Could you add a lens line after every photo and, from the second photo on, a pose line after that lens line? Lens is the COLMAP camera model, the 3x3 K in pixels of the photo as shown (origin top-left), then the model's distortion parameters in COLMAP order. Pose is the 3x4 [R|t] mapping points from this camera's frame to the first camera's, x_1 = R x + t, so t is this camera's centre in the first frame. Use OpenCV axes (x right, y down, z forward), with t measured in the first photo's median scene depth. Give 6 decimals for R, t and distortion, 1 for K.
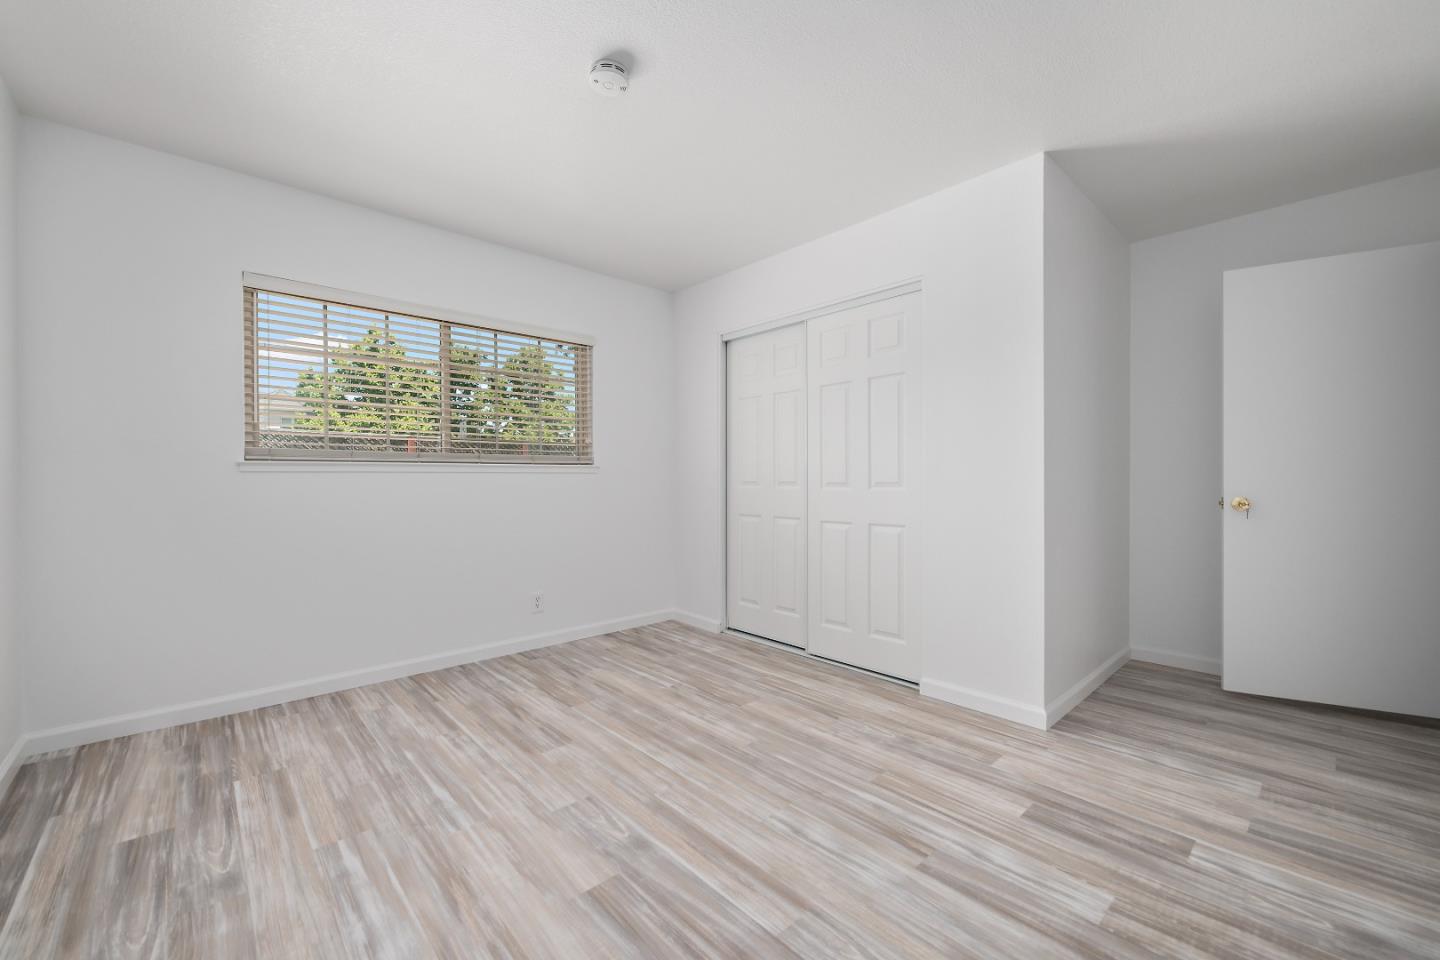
lens RADIAL K [[573.5, 0, 720.0], [0, 573.5, 480.0], [0, 0, 1]] dist [-0.015311, -0.000369]
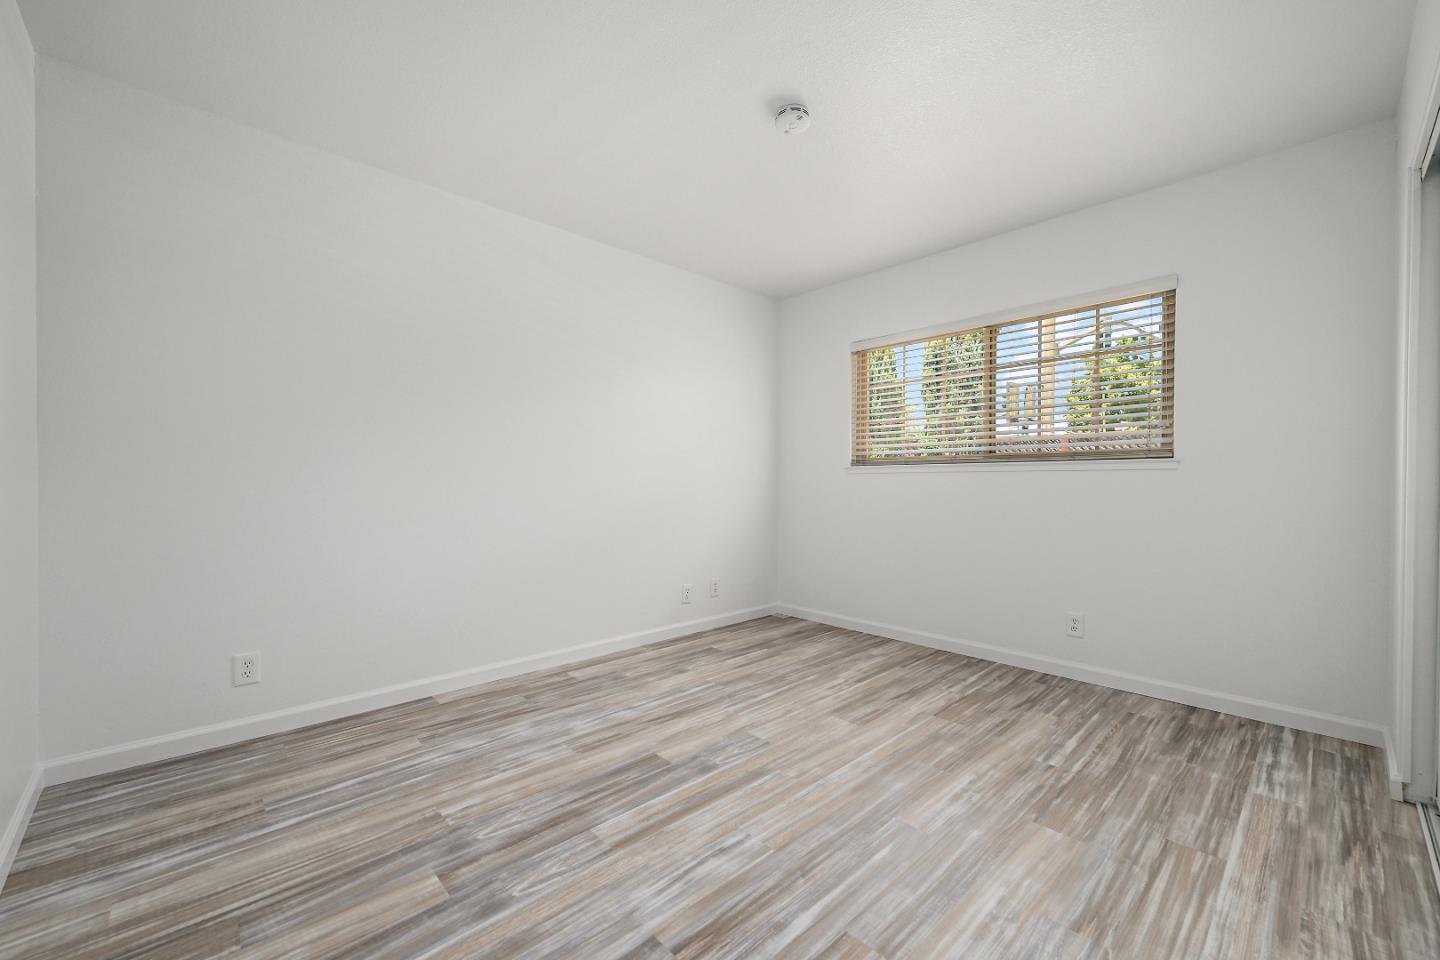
lens RADIAL K [[580.1, 0, 720.0], [0, 580.1, 480.0], [0, 0, 1]] dist [-0.017237, -0.000245]
pose [[0.013156, 0.011232, -0.999850, 0.711363], [-0.011607, 0.999871, 0.011080, -0.001310], [0.999846, 0.011459, 0.013284, 0.647322]]
